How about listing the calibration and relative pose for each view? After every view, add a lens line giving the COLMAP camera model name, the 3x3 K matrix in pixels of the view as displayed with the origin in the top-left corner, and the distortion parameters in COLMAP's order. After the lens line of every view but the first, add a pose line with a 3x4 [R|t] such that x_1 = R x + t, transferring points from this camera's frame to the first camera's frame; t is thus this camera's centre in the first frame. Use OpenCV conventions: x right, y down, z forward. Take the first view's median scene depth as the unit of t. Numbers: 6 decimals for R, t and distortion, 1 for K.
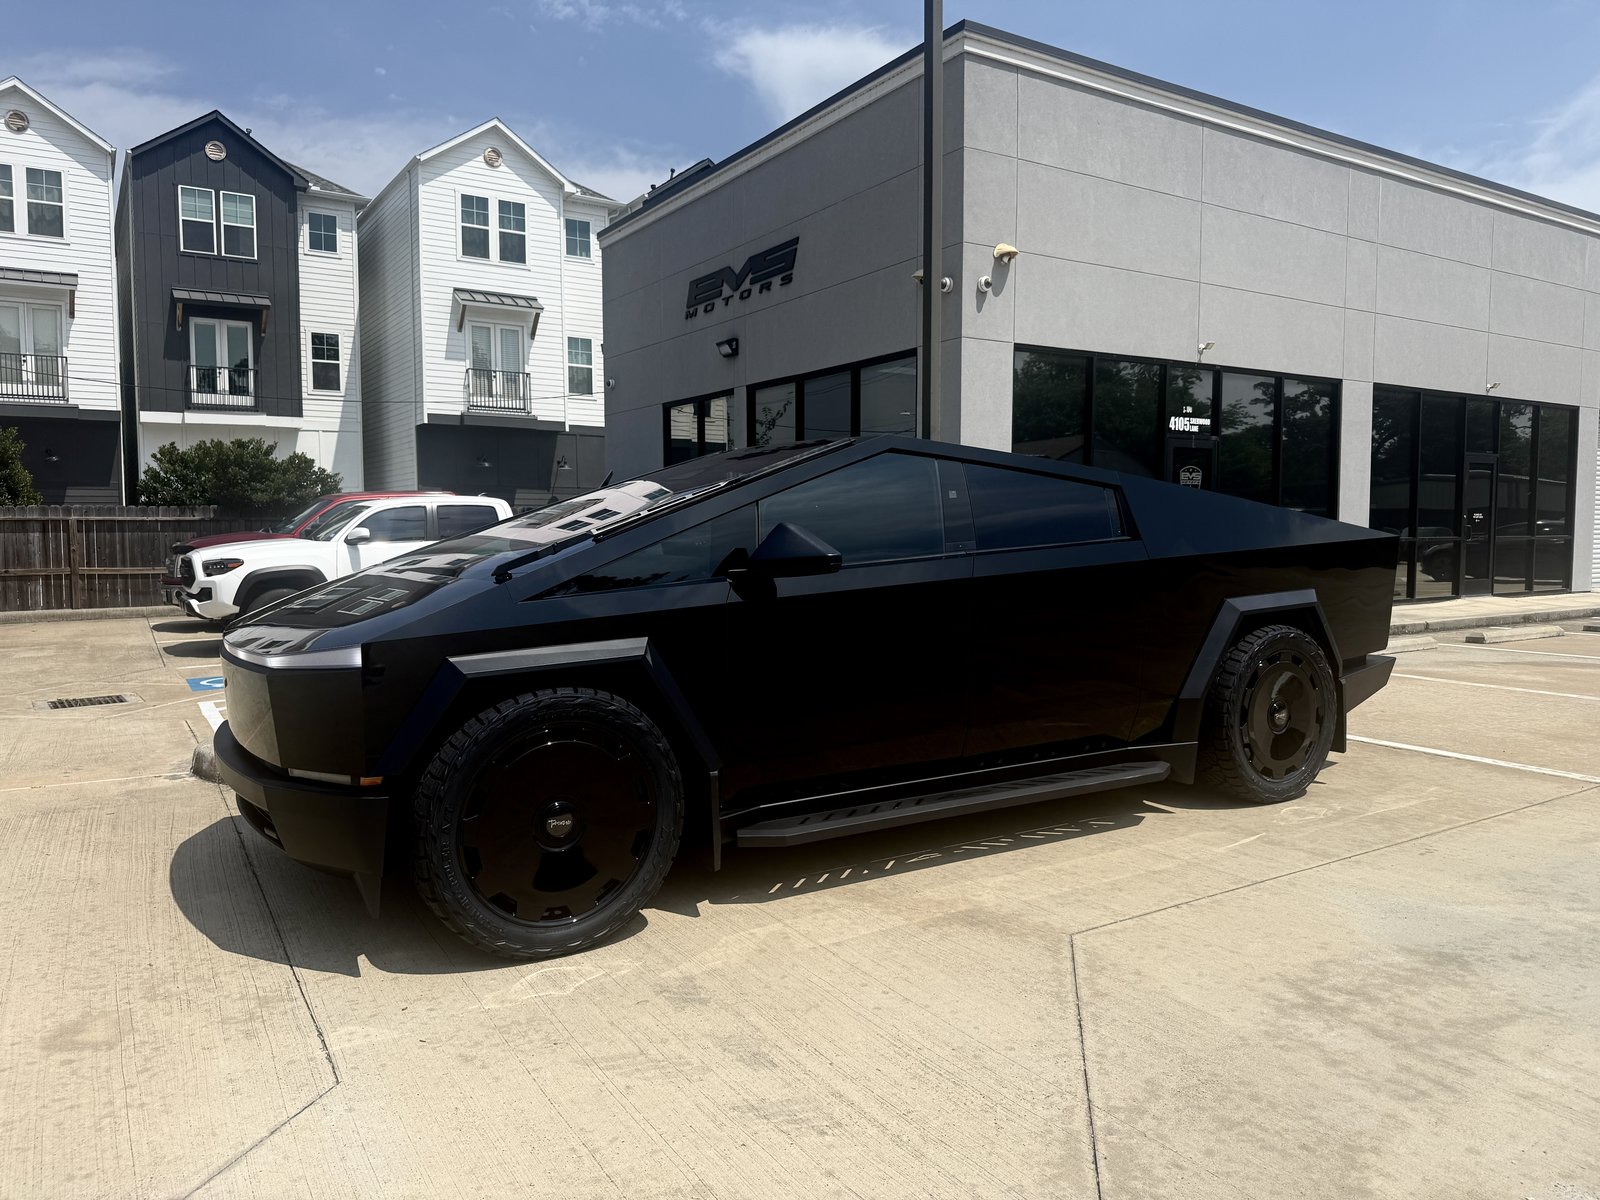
lens RADIAL K [[1132.7, 0, 800.0], [0, 1132.7, 600.0], [0, 0, 1]] dist [0.065589, -0.081866]
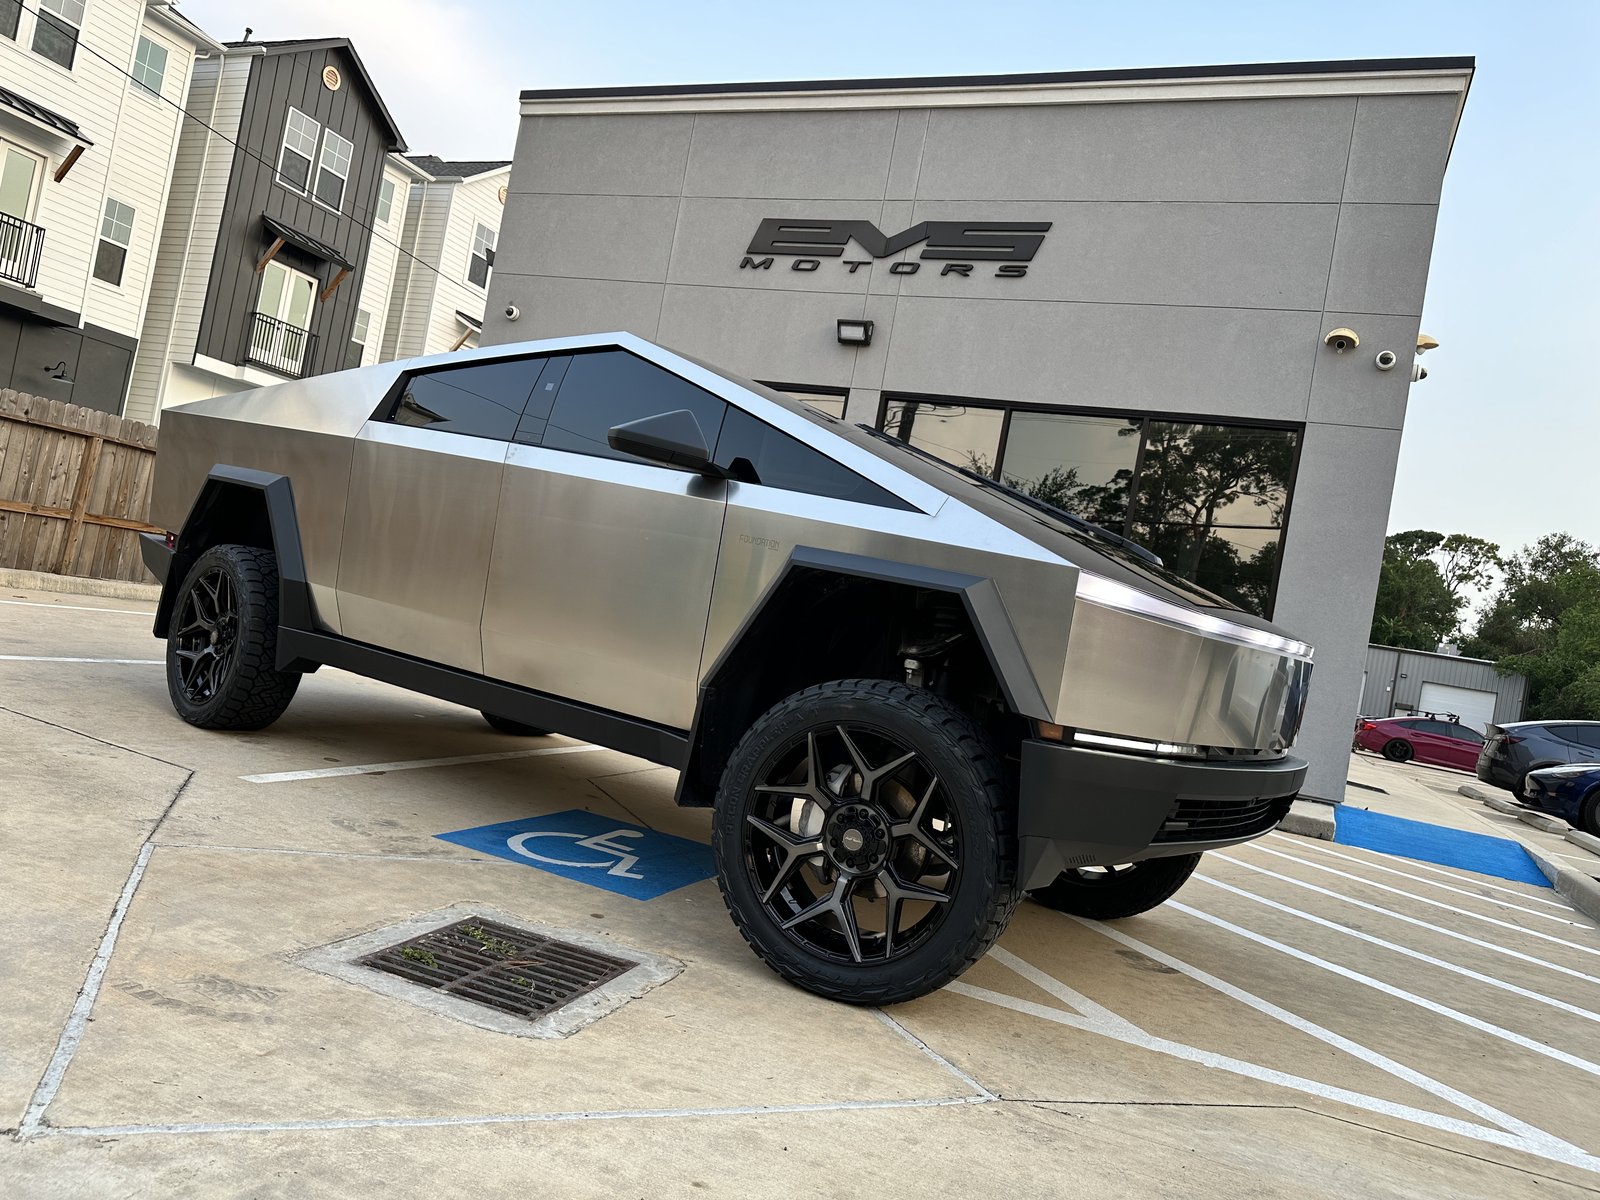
lens RADIAL K [[1134.3, 0, 800.0], [0, 1134.3, 600.0], [0, 0, 1]] dist [0.091109, -0.113528]
pose [[0.809369, 0.162330, 0.564421, -0.332674], [-0.140876, 0.986646, -0.081751, 0.004754], [-0.570155, -0.013347, 0.821429, 0.308269]]
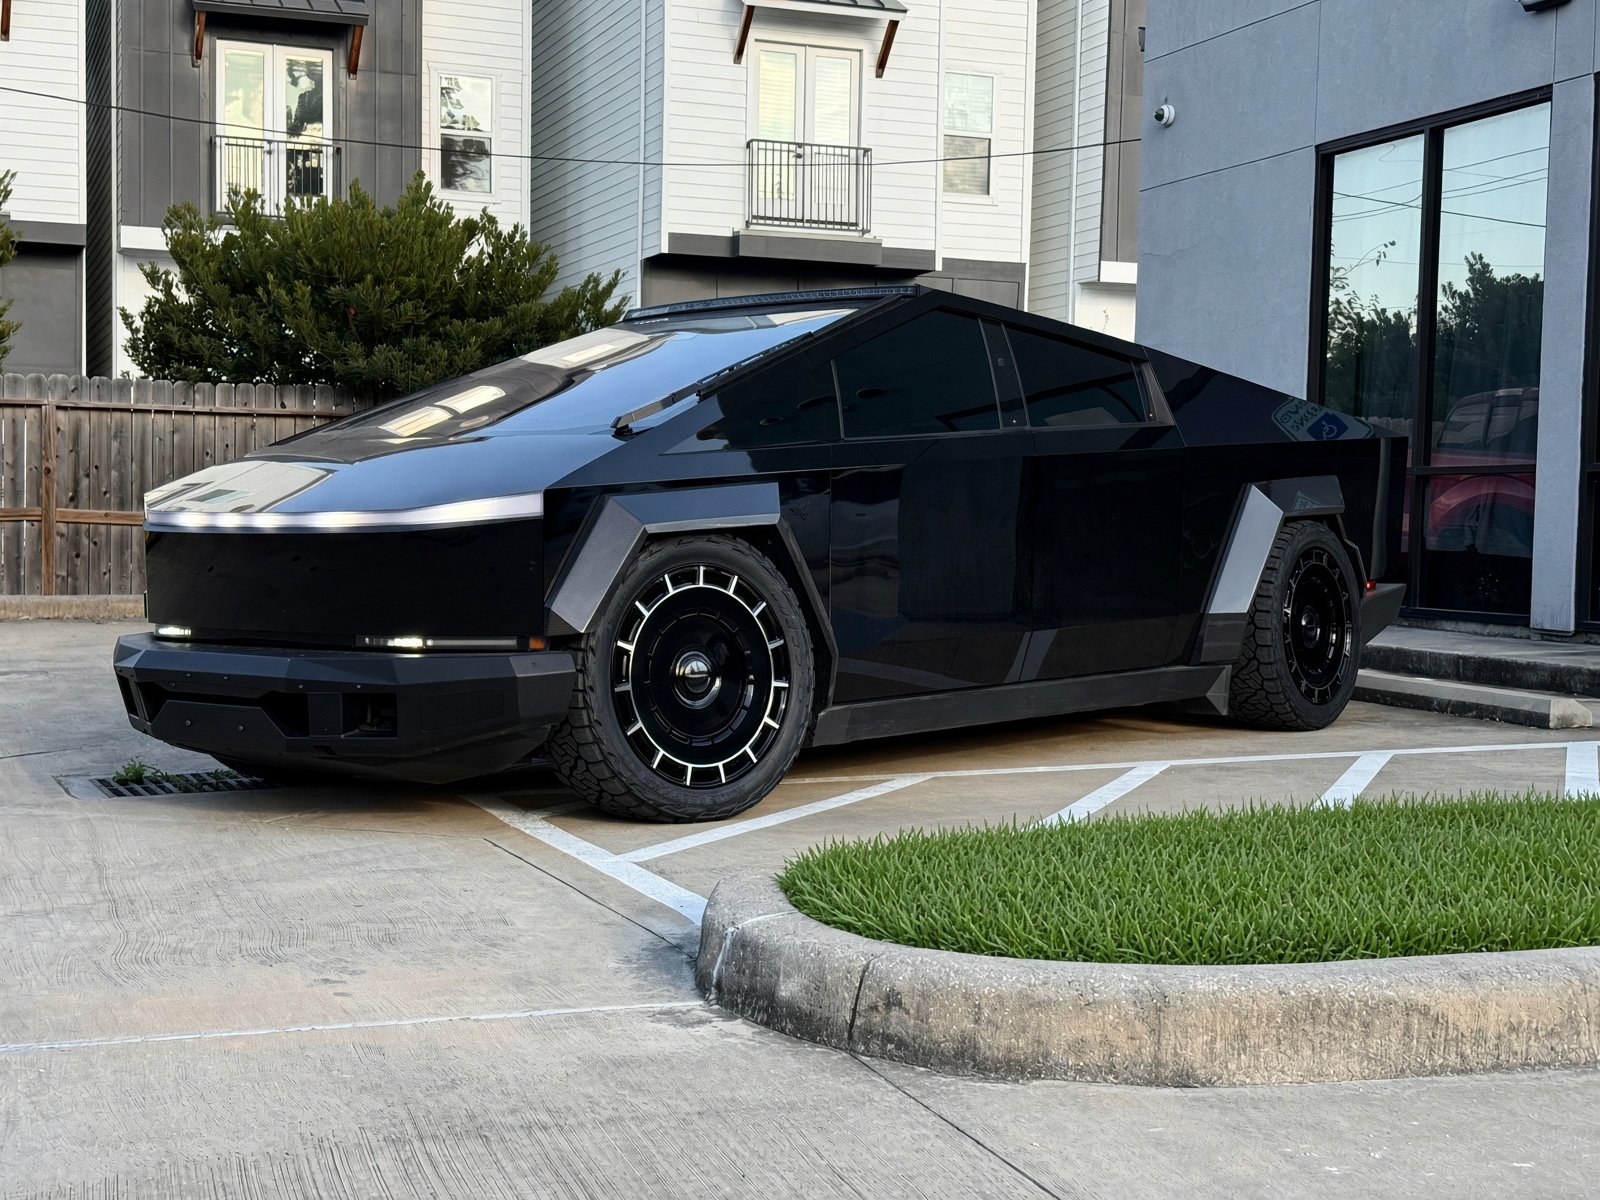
lens RADIAL K [[2247.4, 0, 800.0], [0, 2247.4, 600.0], [0, 0, 1]] dist [0.198632, -0.330740]
pose [[0.979893, 0.026395, -0.197769, -0.109907], [-0.031389, 0.999262, -0.022156, 0.015274], [0.197038, 0.027918, 0.979998, 0.111288]]
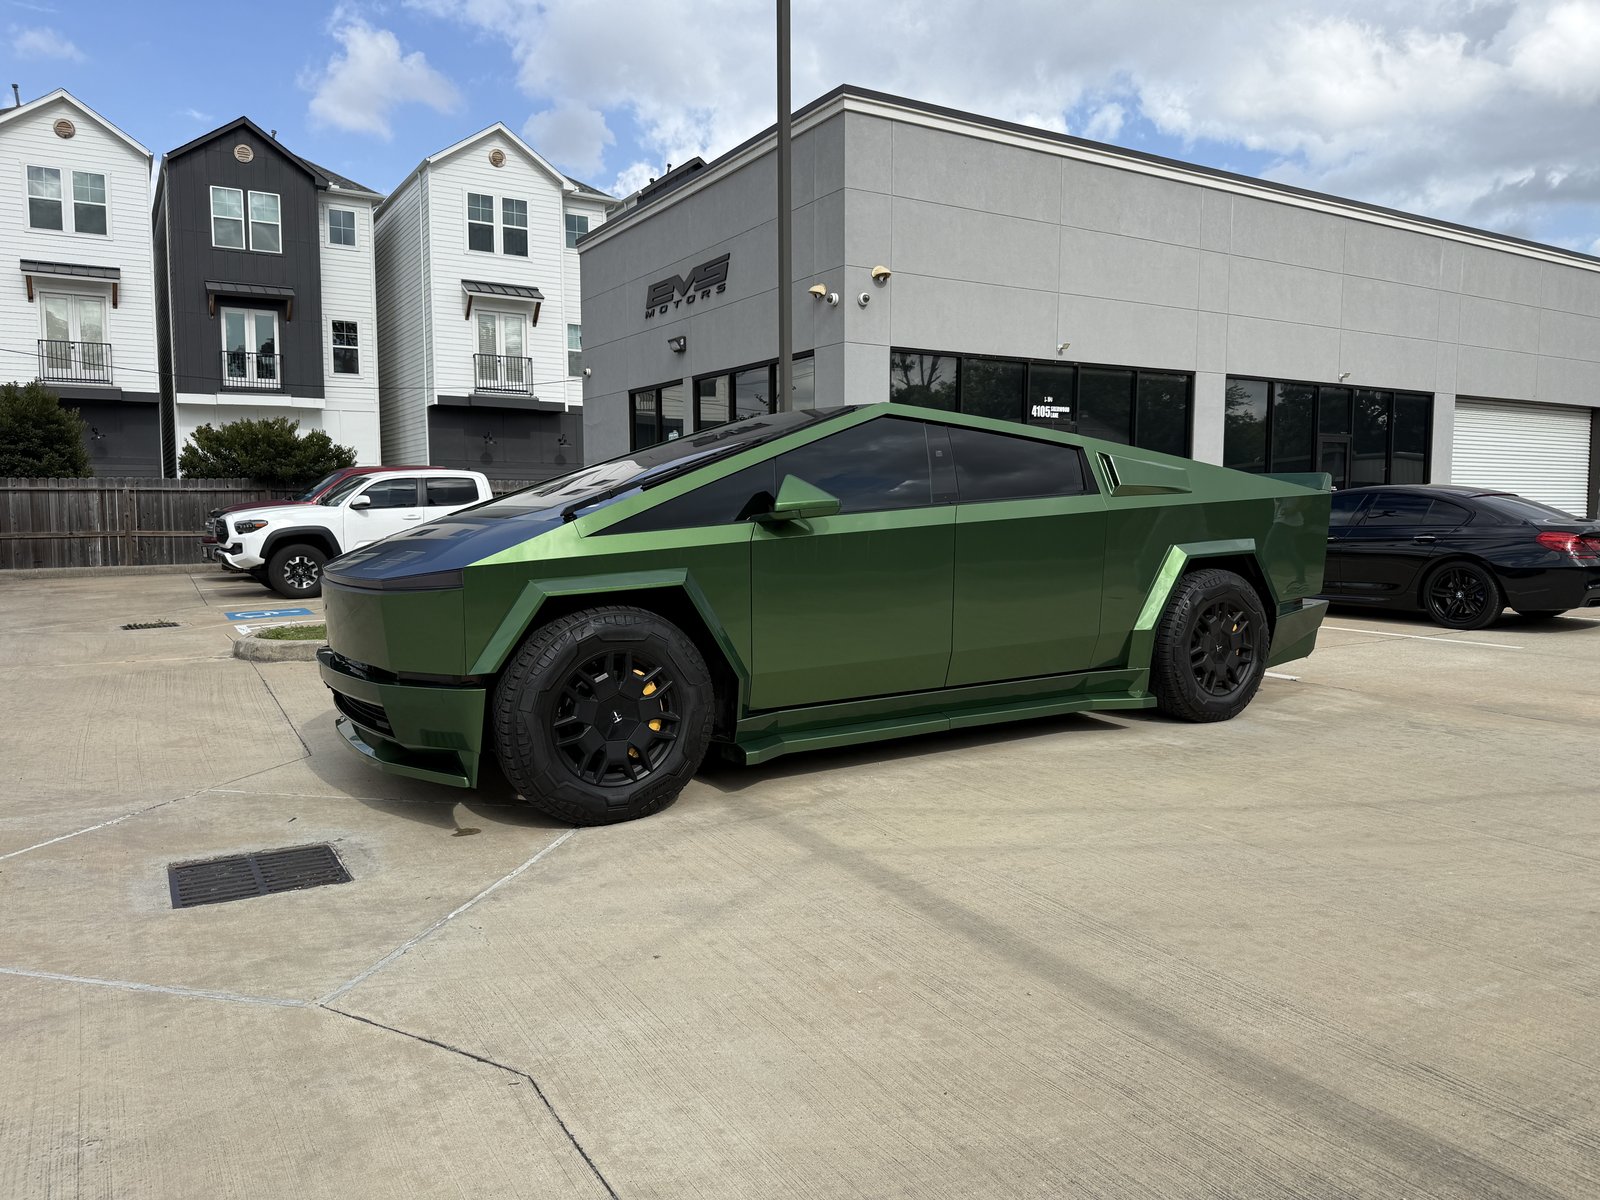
lens RADIAL K [[1134.3, 0, 800.0], [0, 1134.3, 600.0], [0, 0, 1]] dist [0.091109, -0.113528]
pose [[0.999694, 0.004433, -0.024325, 0.066525], [-0.003948, 0.999793, 0.019943, 0.012730], [0.024408, -0.019841, 0.999505, -0.128186]]
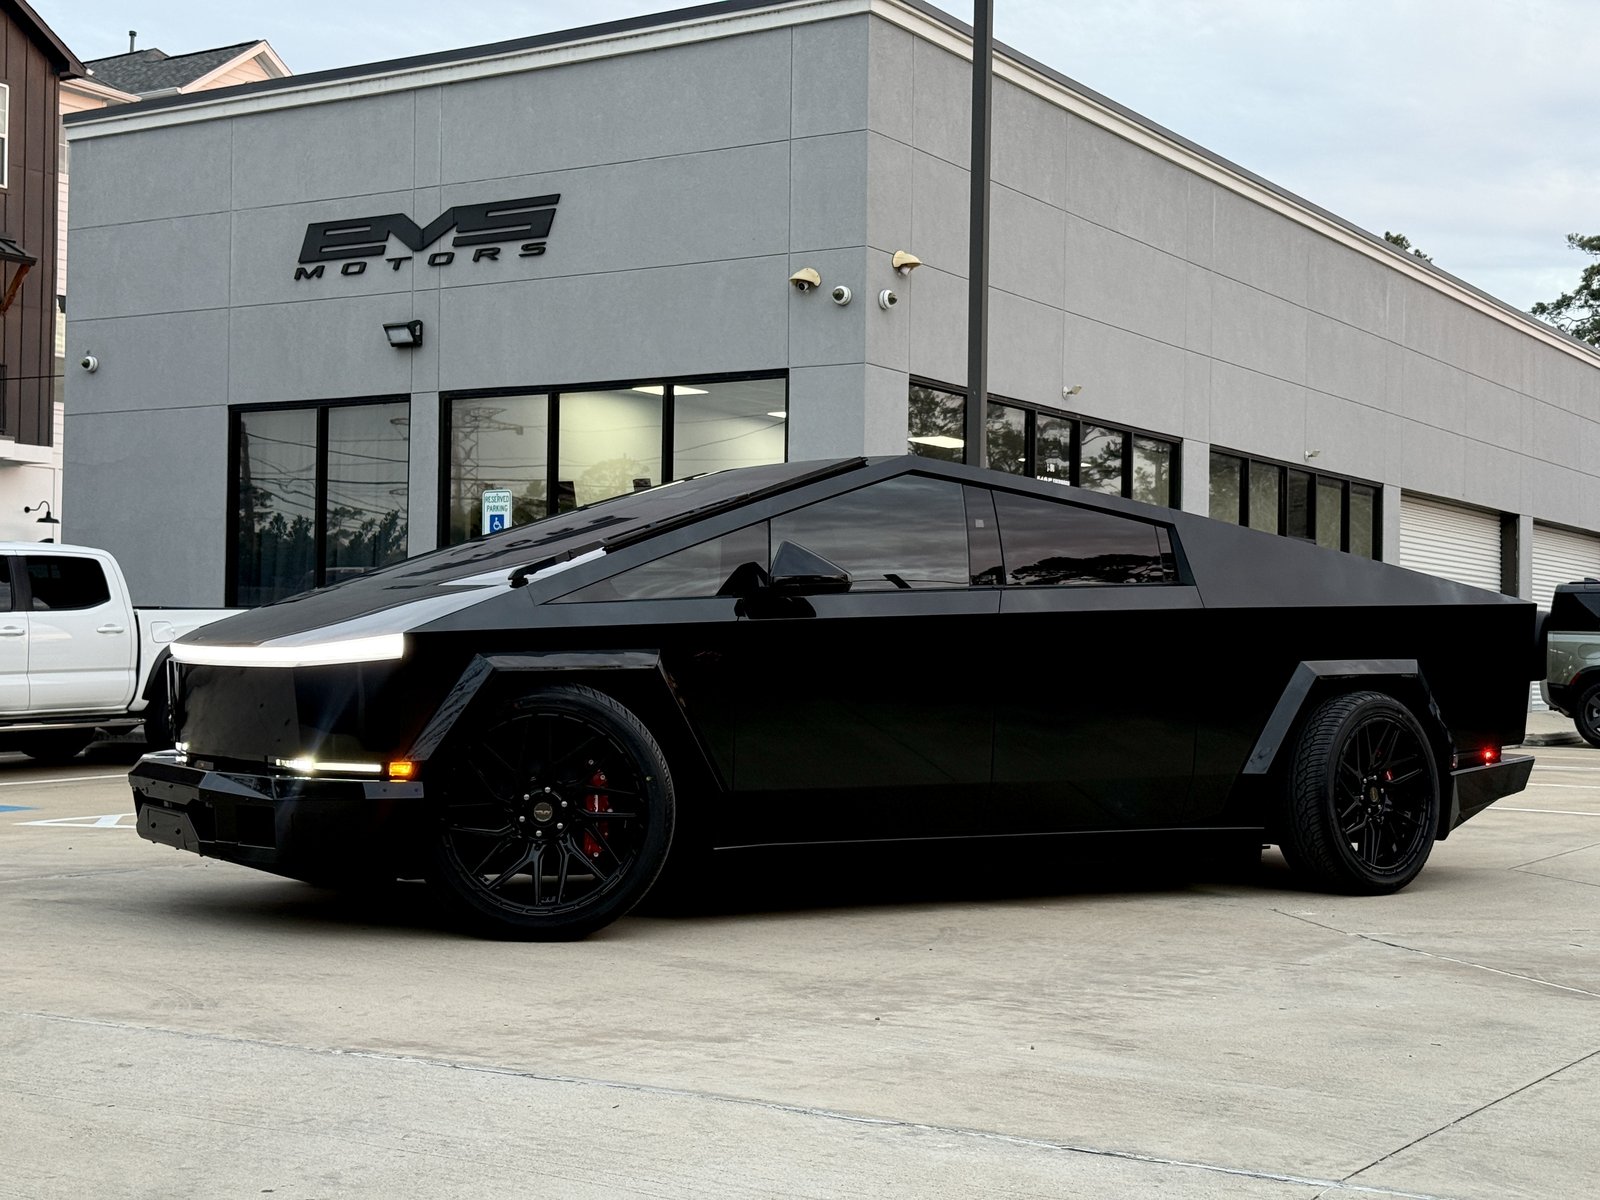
lens RADIAL K [[2247.4, 0, 800.0], [0, 2247.4, 600.0], [0, 0, 1]] dist [0.198632, -0.330740]
pose [[0.902641, 0.026123, 0.429601, -0.298033], [0.011914, 0.996257, -0.085612, 0.033984], [-0.430230, 0.082396, 0.898951, -0.193518]]
